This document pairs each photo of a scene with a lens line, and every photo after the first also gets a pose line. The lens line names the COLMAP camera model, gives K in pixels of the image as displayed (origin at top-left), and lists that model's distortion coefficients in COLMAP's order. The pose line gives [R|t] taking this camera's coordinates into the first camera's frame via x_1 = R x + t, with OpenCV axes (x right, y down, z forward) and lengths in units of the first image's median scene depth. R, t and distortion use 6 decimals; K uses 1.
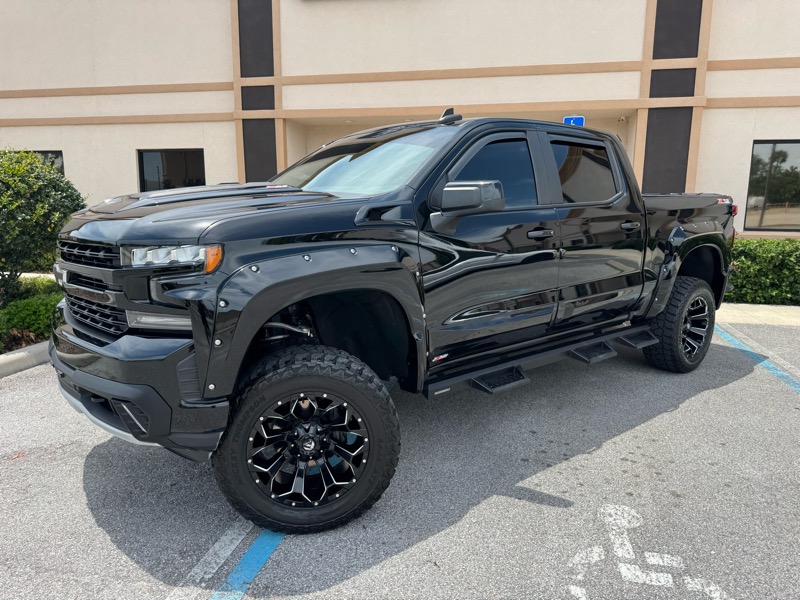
lens RADIAL K [[579.6, 0, 402.5], [0, 579.6, 306.3], [0, 0, 1]] dist [0.025957, -0.034055]
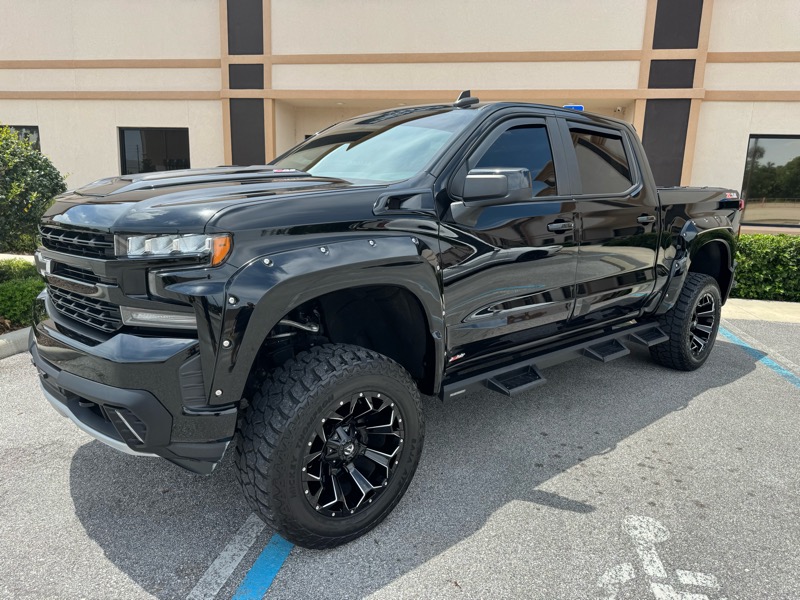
lens RADIAL K [[579.6, 0, 403.4], [0, 579.6, 301.7], [0, 0, 1]] dist [0.025957, -0.034055]
pose [[0.999221, 0.016508, 0.035836, -0.050444], [-0.017069, 0.999736, 0.015403, -0.013709], [-0.035572, -0.016003, 0.999239, 0.063685]]
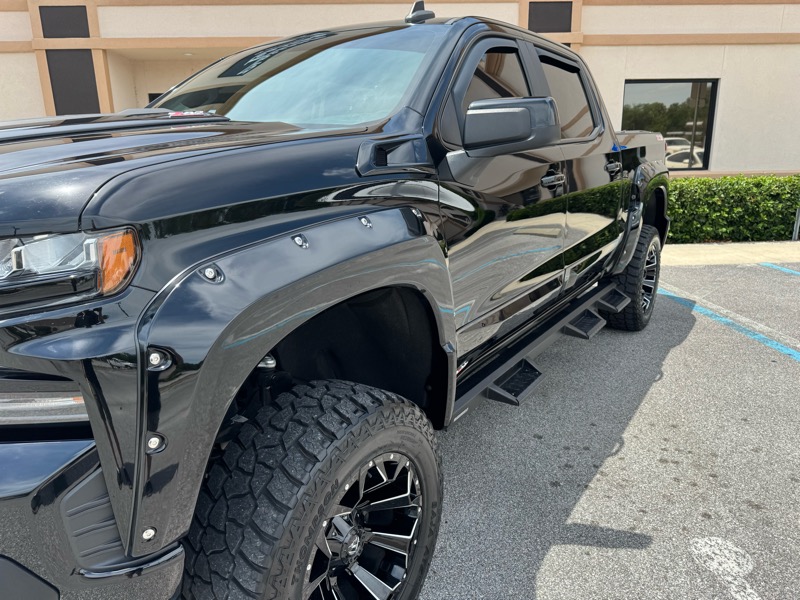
lens RADIAL K [[579.6, 0, 399.4], [0, 579.6, 299.7], [0, 0, 1]] dist [0.025957, -0.034055]
pose [[0.962018, -0.091962, 0.257028, -0.157378], [0.074521, 0.994257, 0.076815, -0.046845], [-0.262616, -0.054744, 0.963346, 0.342647]]
